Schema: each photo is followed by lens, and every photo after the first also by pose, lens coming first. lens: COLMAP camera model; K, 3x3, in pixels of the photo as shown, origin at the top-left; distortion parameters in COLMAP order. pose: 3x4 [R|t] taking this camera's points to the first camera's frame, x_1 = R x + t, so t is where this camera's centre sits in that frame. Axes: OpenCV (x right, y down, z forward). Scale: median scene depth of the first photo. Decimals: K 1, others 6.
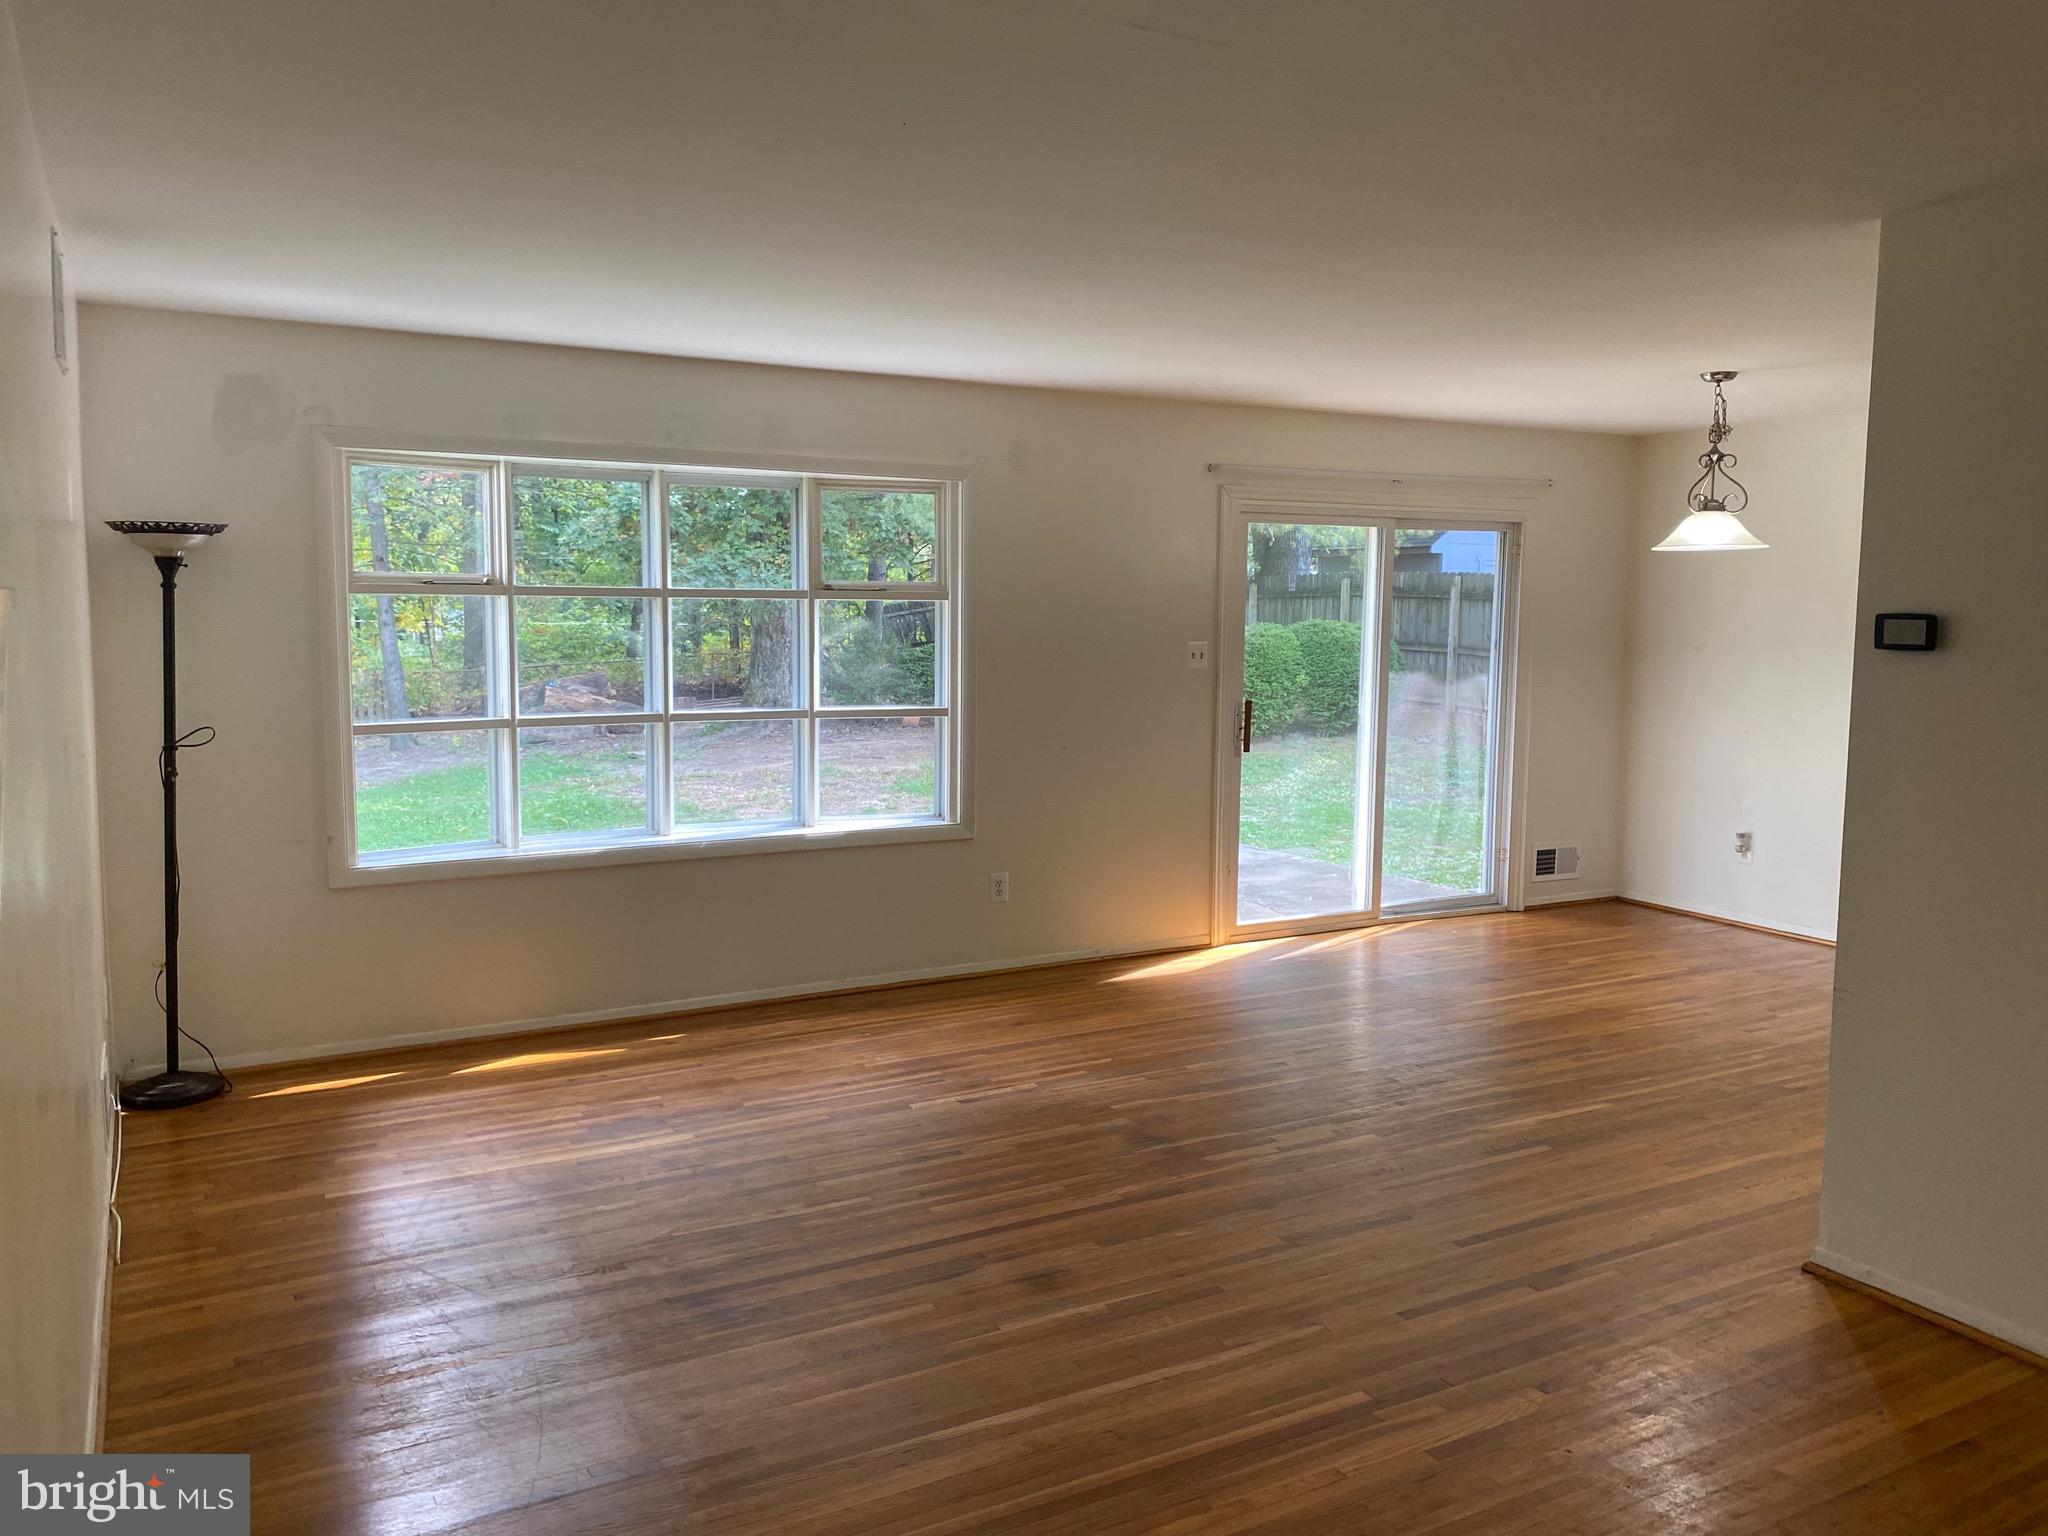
lens RADIAL K [[1553.5, 0, 1043.1], [0, 1553.5, 744.6], [0, 0, 1]] dist [0.053119, -0.055735]
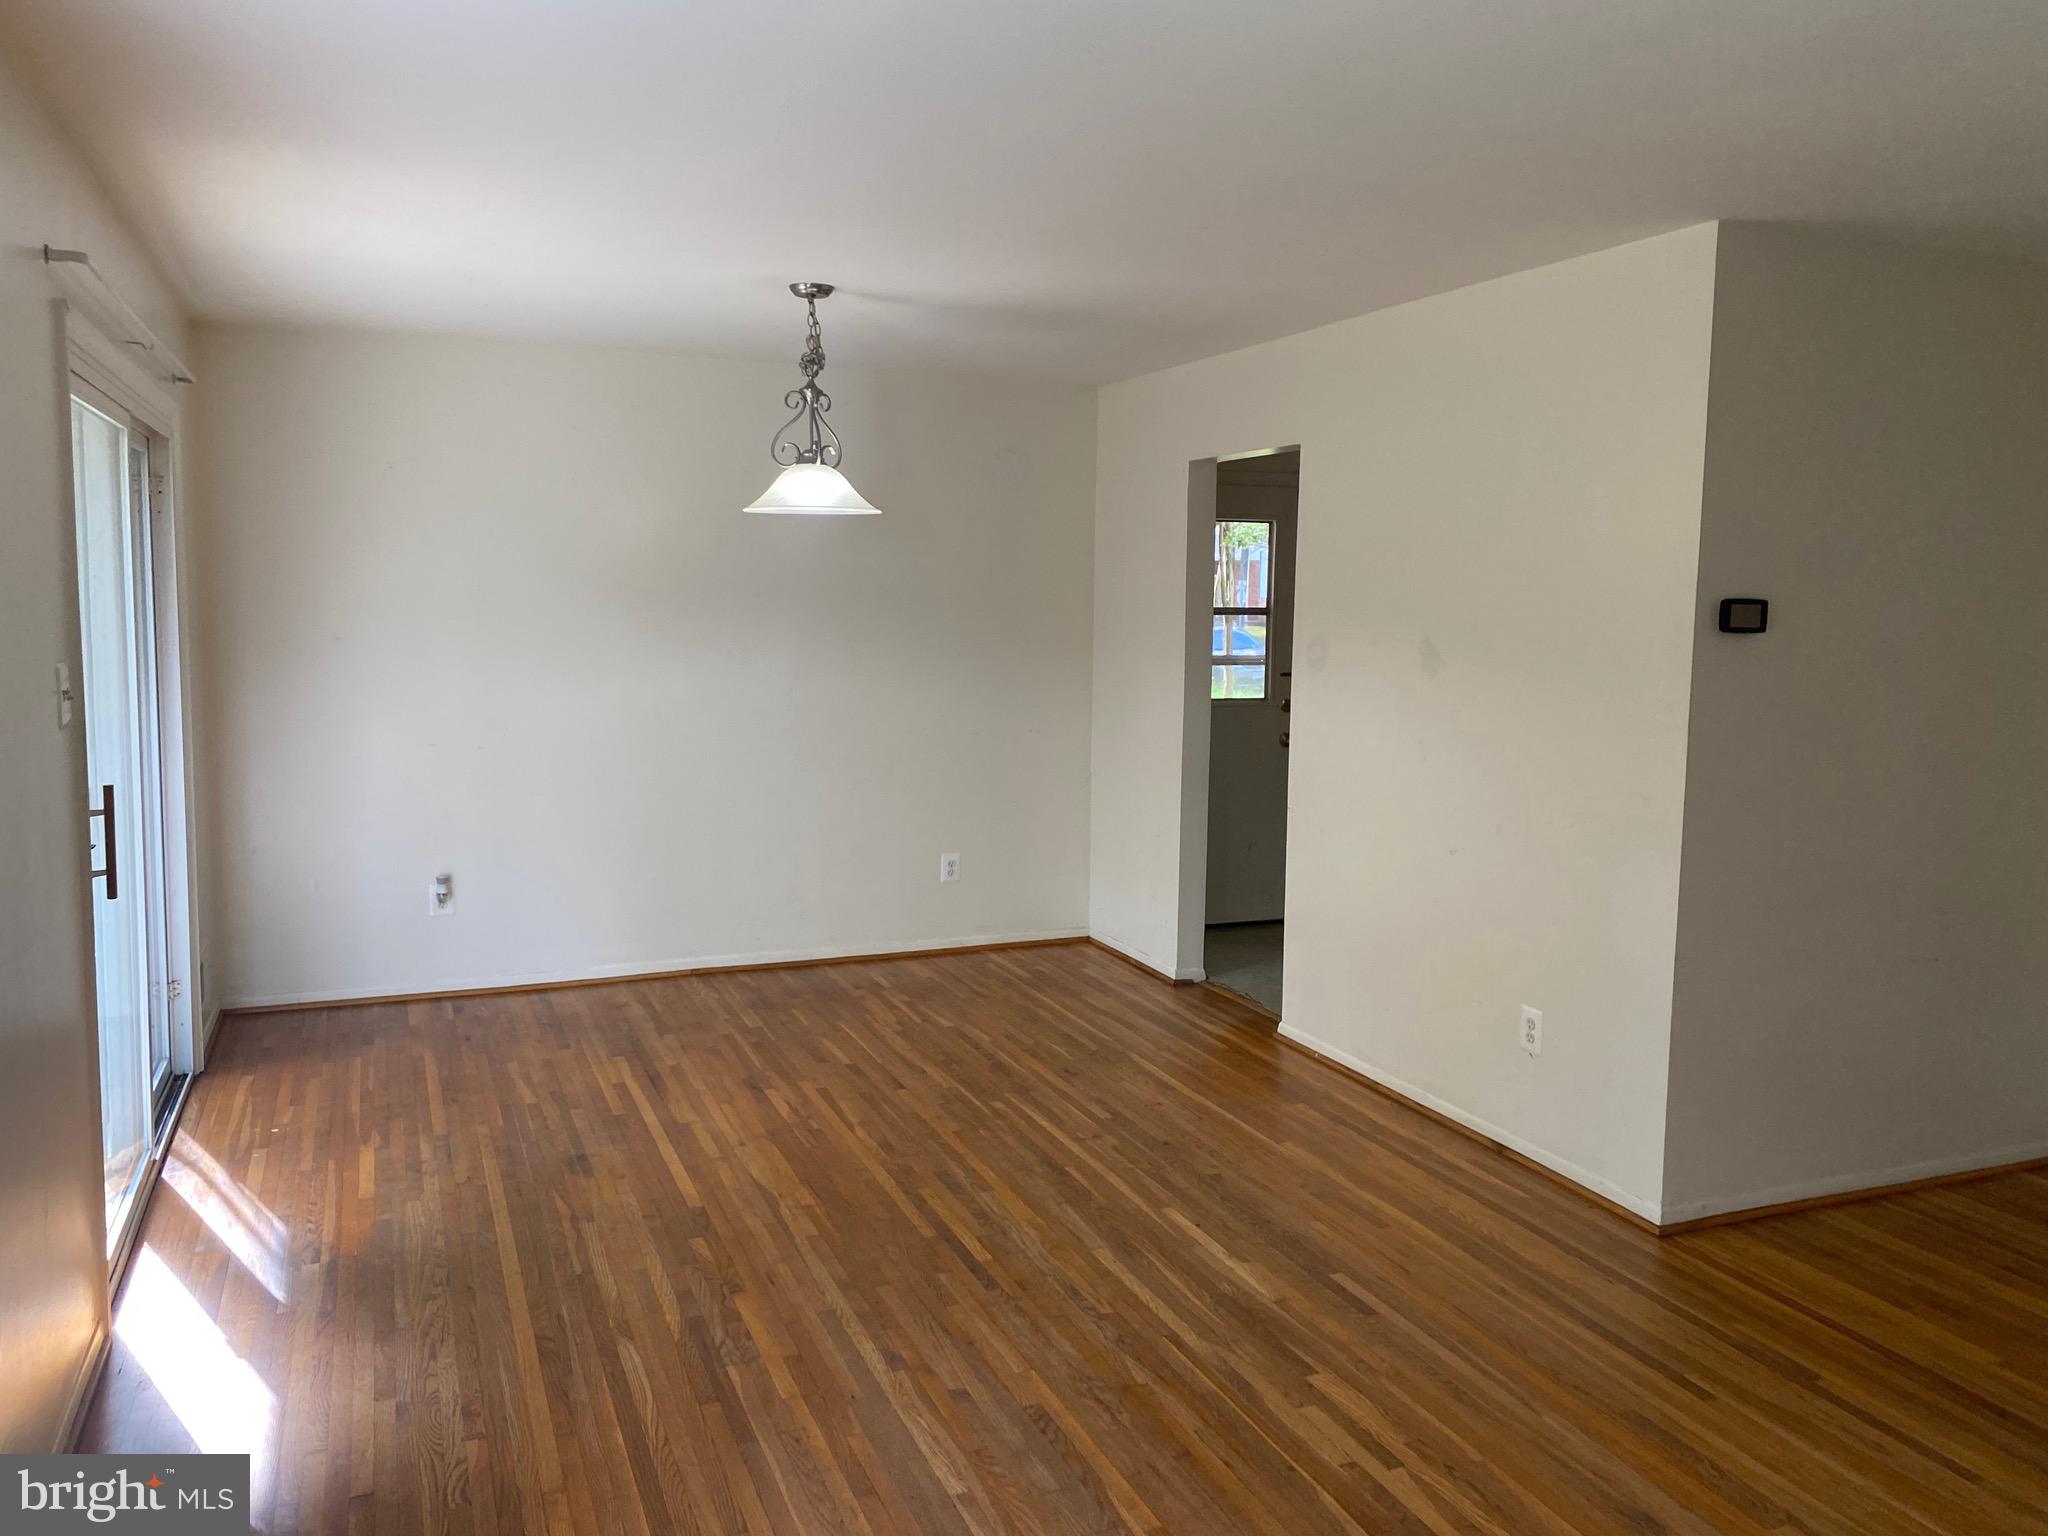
lens RADIAL K [[1553.5, 0, 1036.3], [0, 1553.5, 749.8], [0, 0, 1]] dist [0.053119, -0.055735]
pose [[0.114036, -0.108595, 0.987524, -0.422027], [0.080458, 0.991752, 0.099769, -0.091637], [-0.990213, 0.068077, 0.121833, 0.977602]]
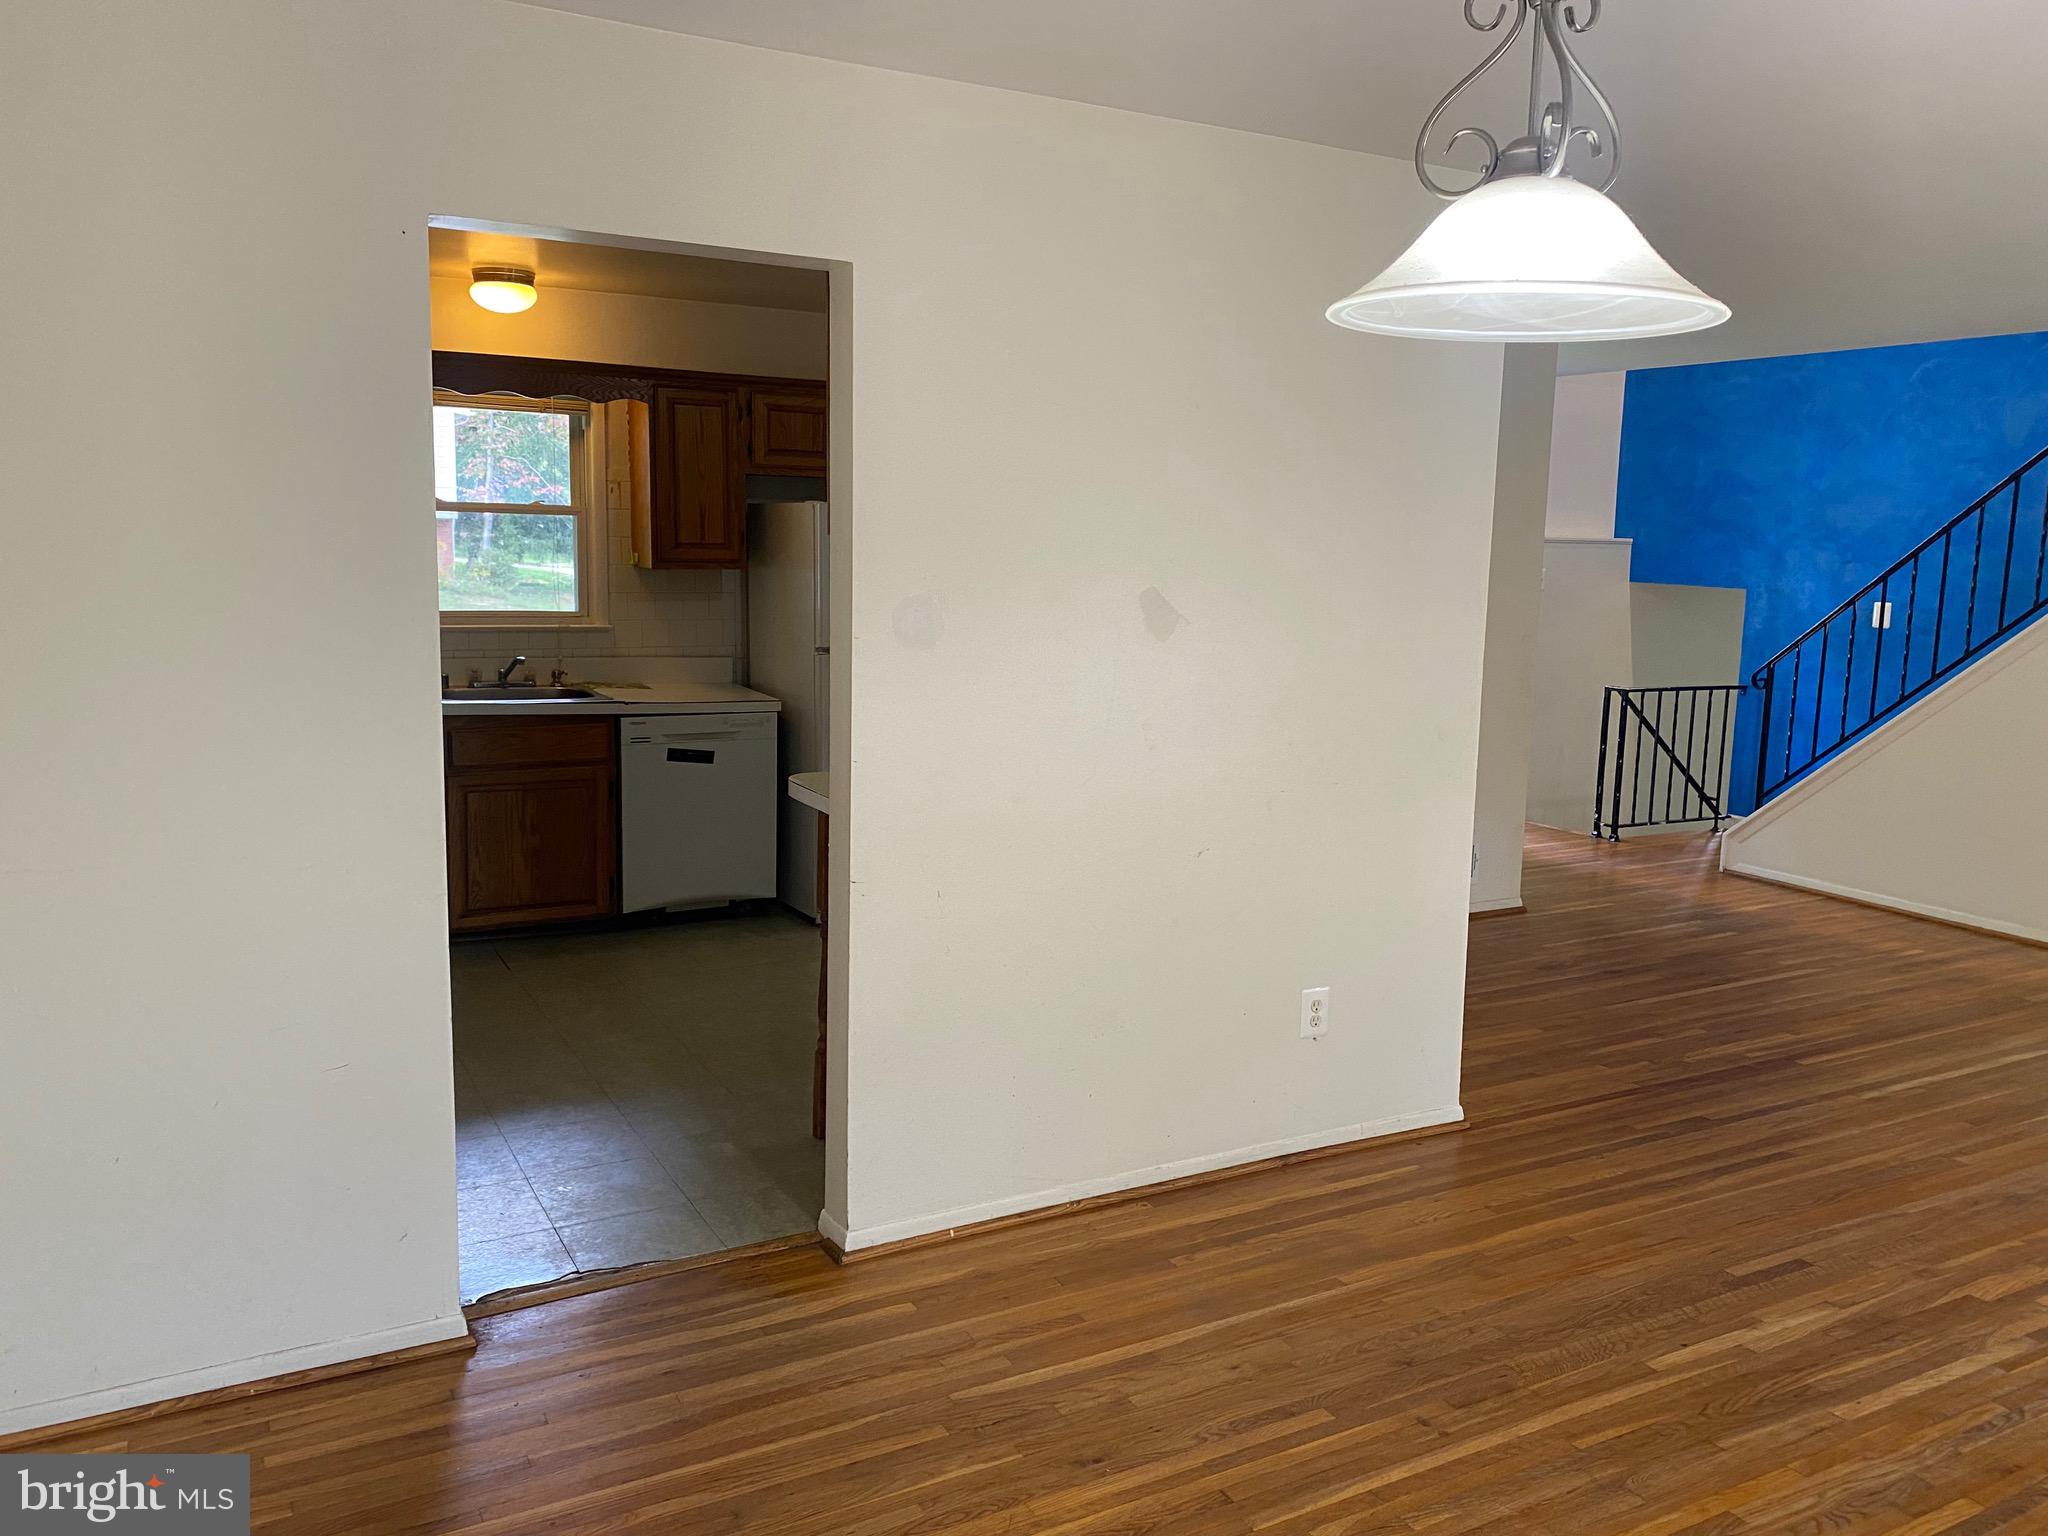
lens RADIAL K [[1553.5, 0, 1036.4], [0, 1553.5, 735.2], [0, 0, 1]] dist [0.053119, -0.055735]
pose [[-0.999556, -0.029258, 0.005621, 0.617632], [-0.027304, 0.975091, 0.220116, -0.136712], [-0.011921, 0.219865, -0.975457, 1.577982]]
